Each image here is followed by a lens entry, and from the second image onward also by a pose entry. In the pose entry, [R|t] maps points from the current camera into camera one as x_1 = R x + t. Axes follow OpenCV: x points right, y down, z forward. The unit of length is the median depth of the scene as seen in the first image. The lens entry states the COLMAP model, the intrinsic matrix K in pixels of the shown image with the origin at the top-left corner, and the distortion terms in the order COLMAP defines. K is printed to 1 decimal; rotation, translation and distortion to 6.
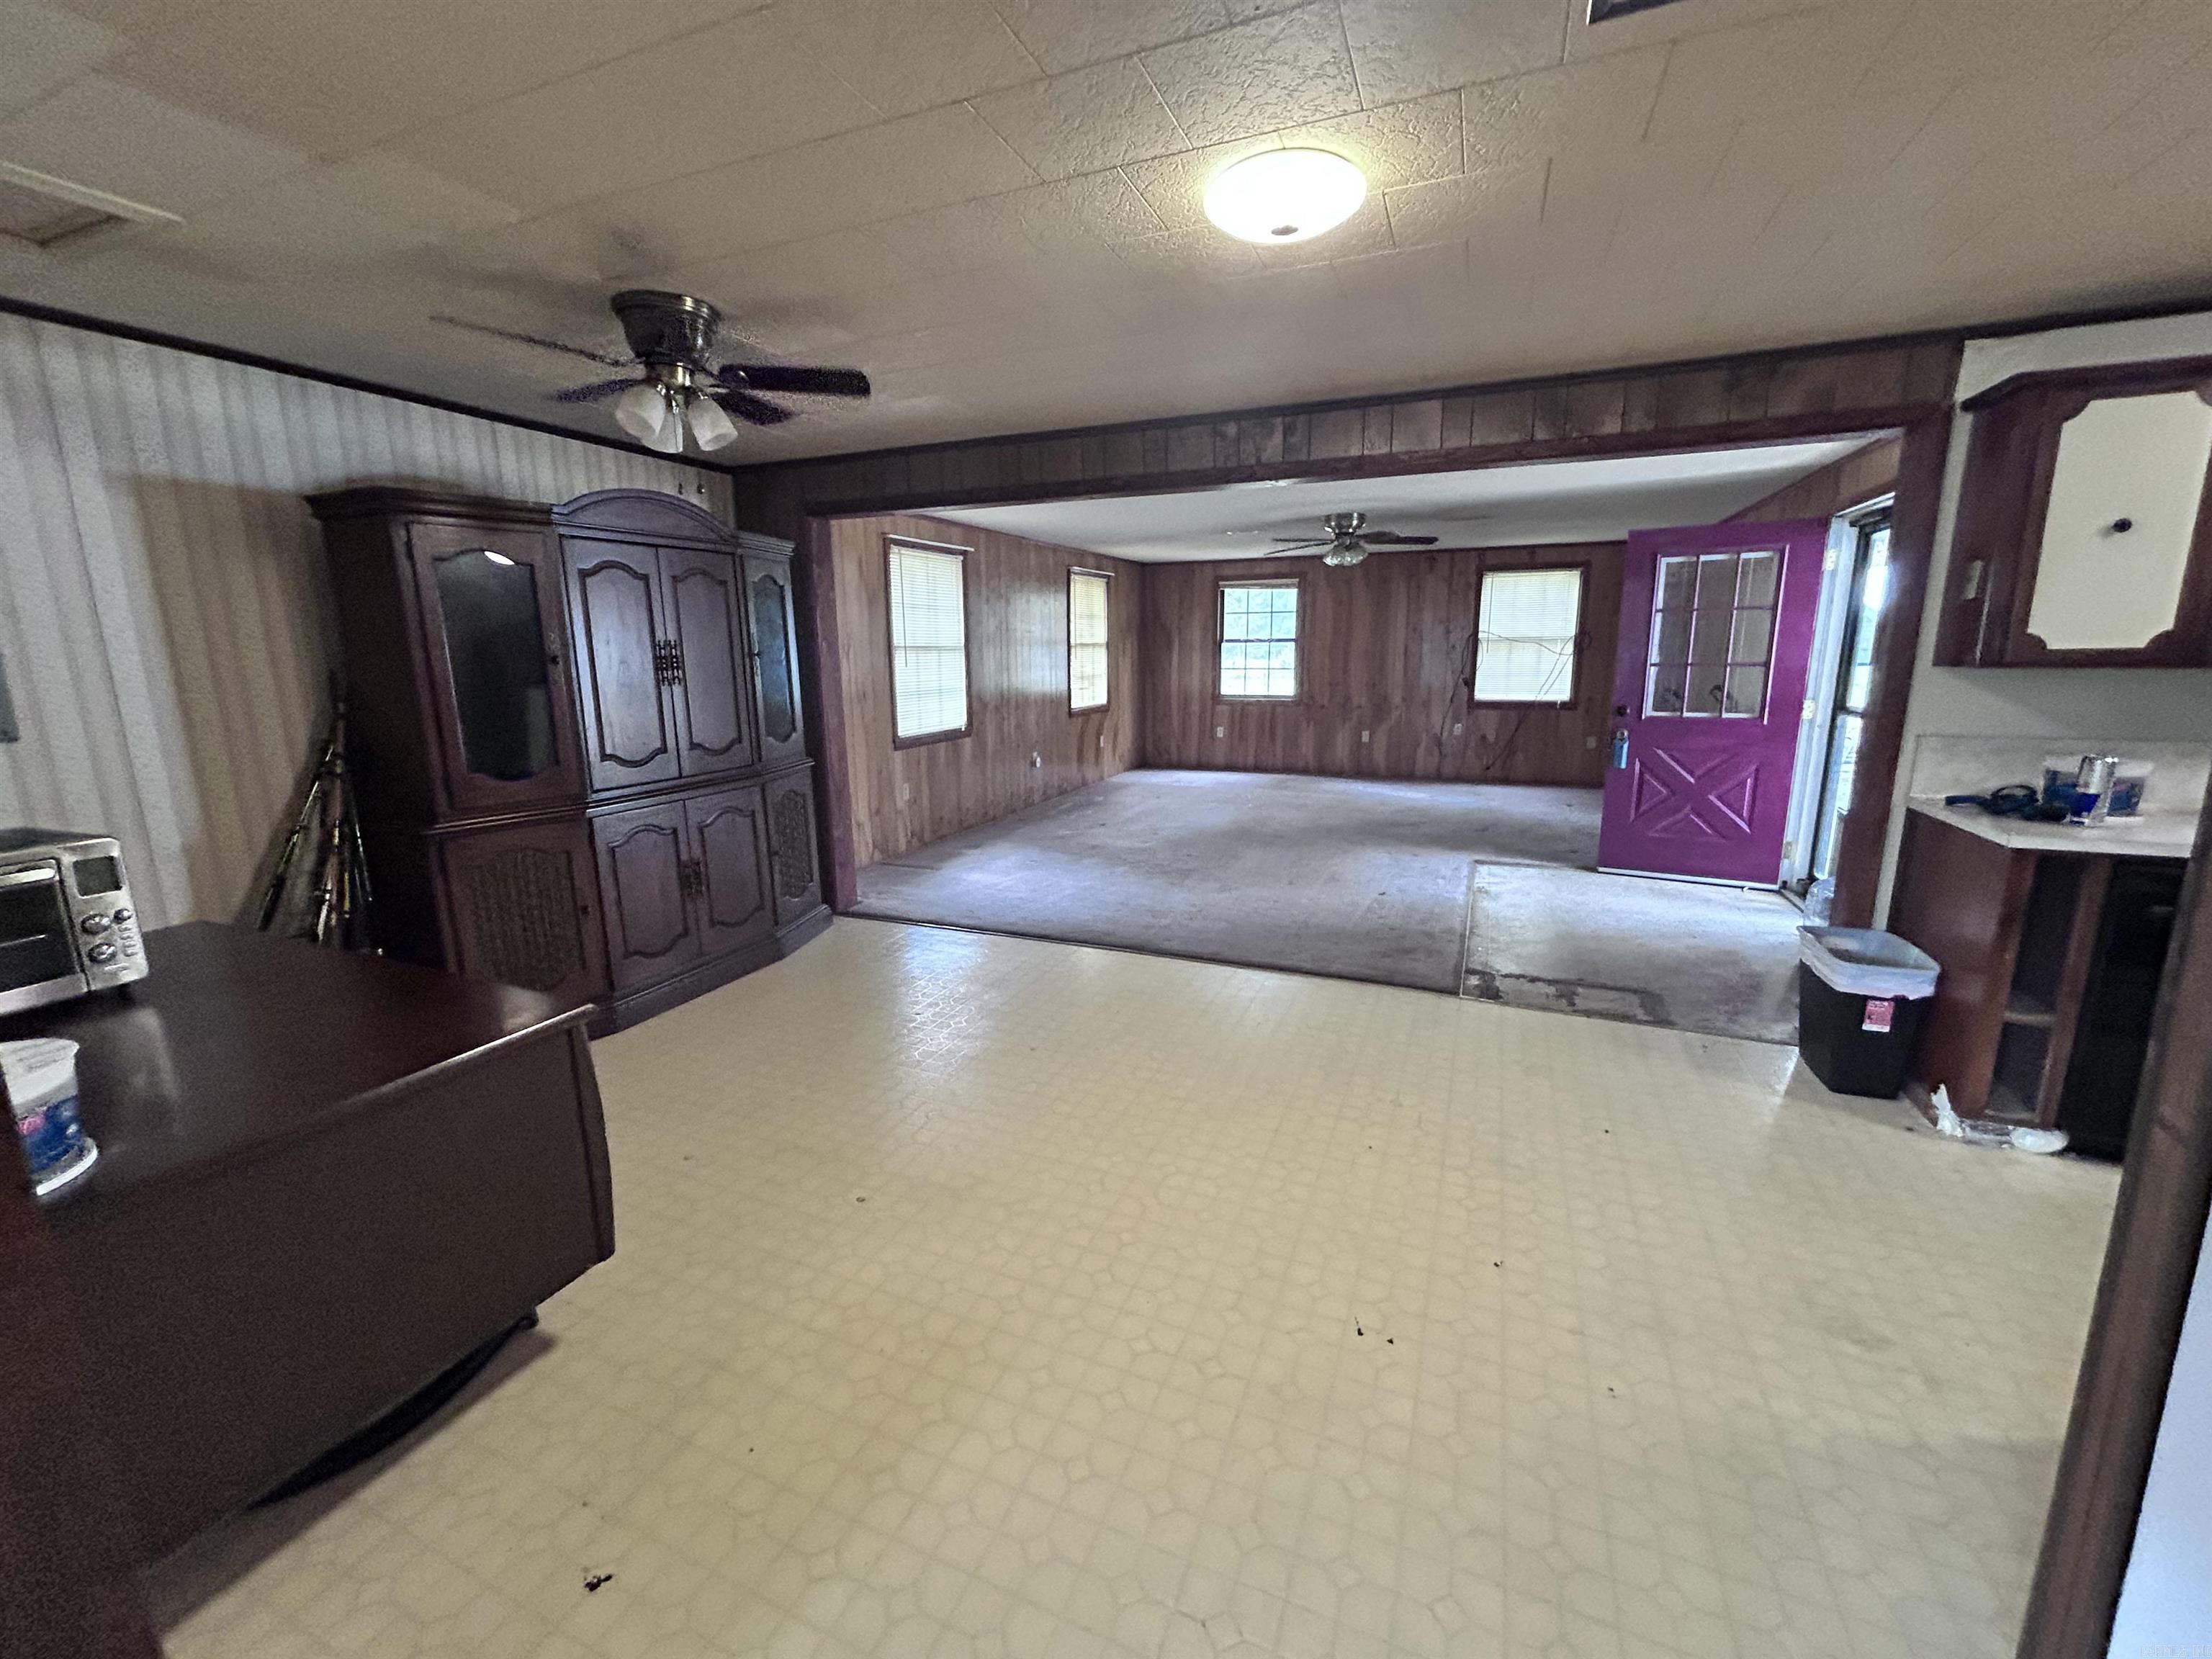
lens RADIAL K [[889.9, 0, 1100.3], [0, 889.9, 822.6], [0, 0, 1]] dist [-0.001690, -0.000010]
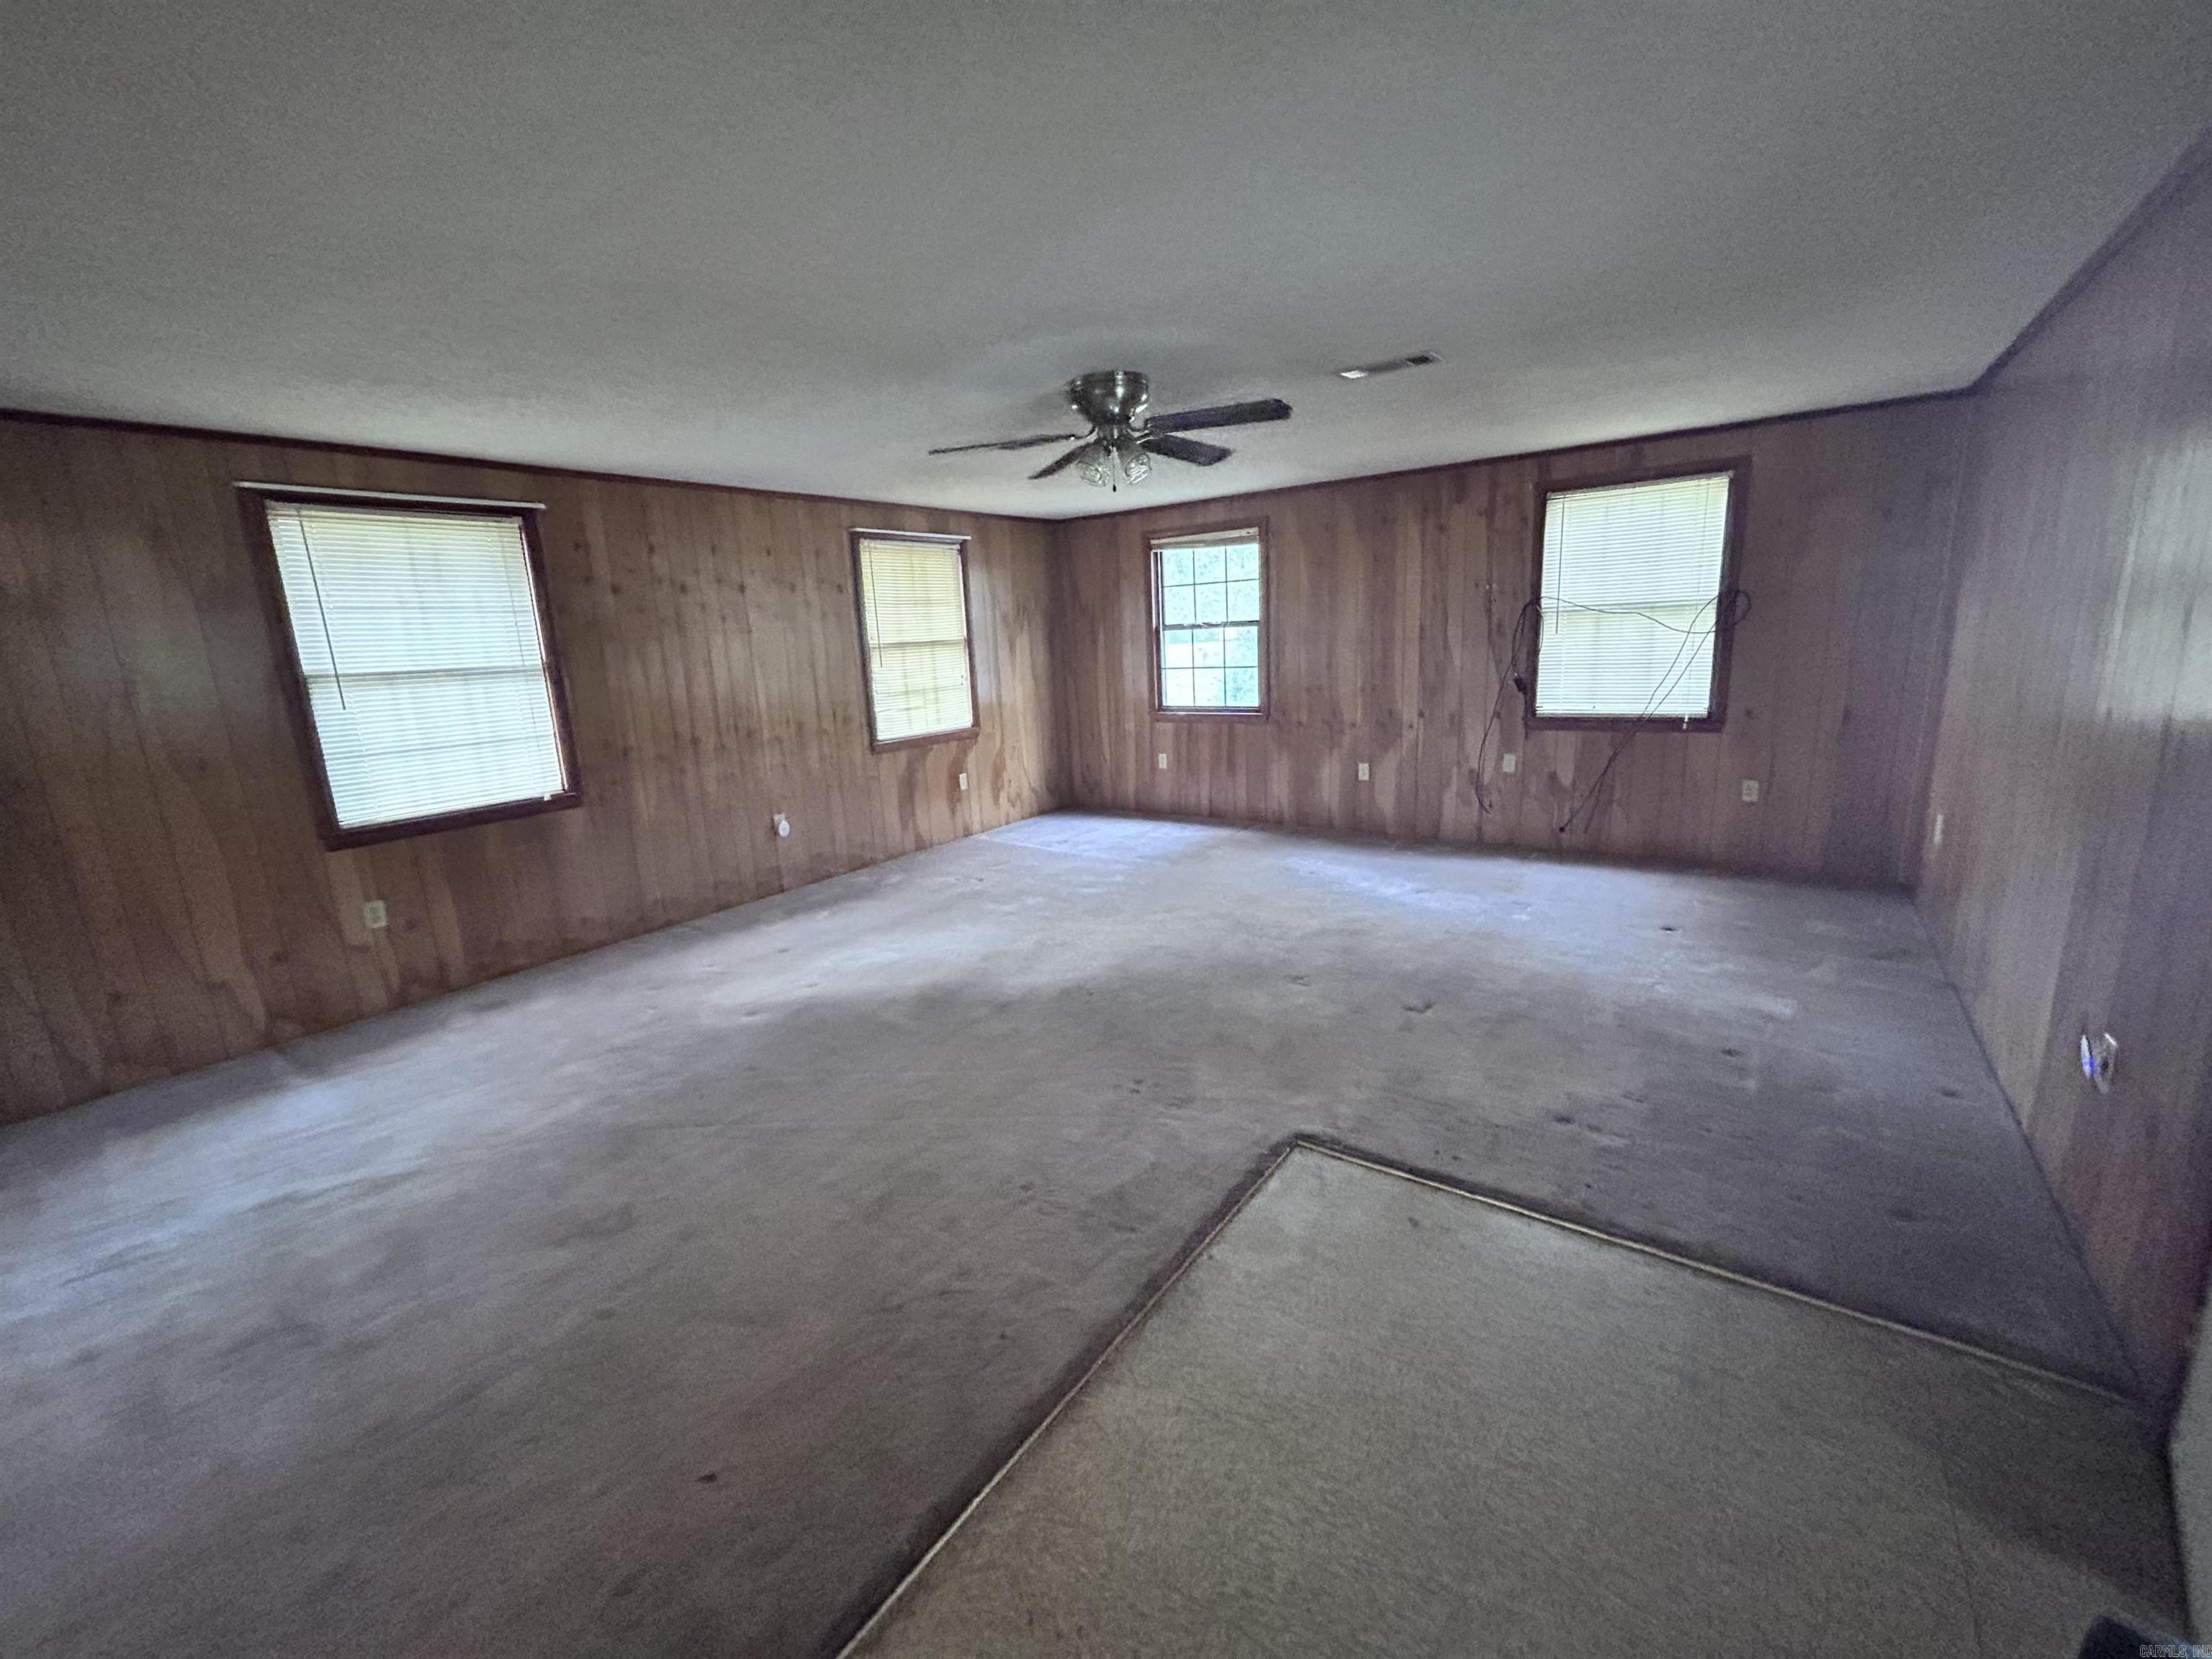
lens RADIAL K [[889.9, 0, 1106.9], [0, 889.9, 818.4], [0, 0, 1]] dist [-0.001690, -0.000010]
pose [[0.974812, 0.007220, -0.222913, 0.270665], [-0.003646, 0.999858, 0.016441, -0.075956], [0.223000, -0.015214, 0.974700, 0.355145]]
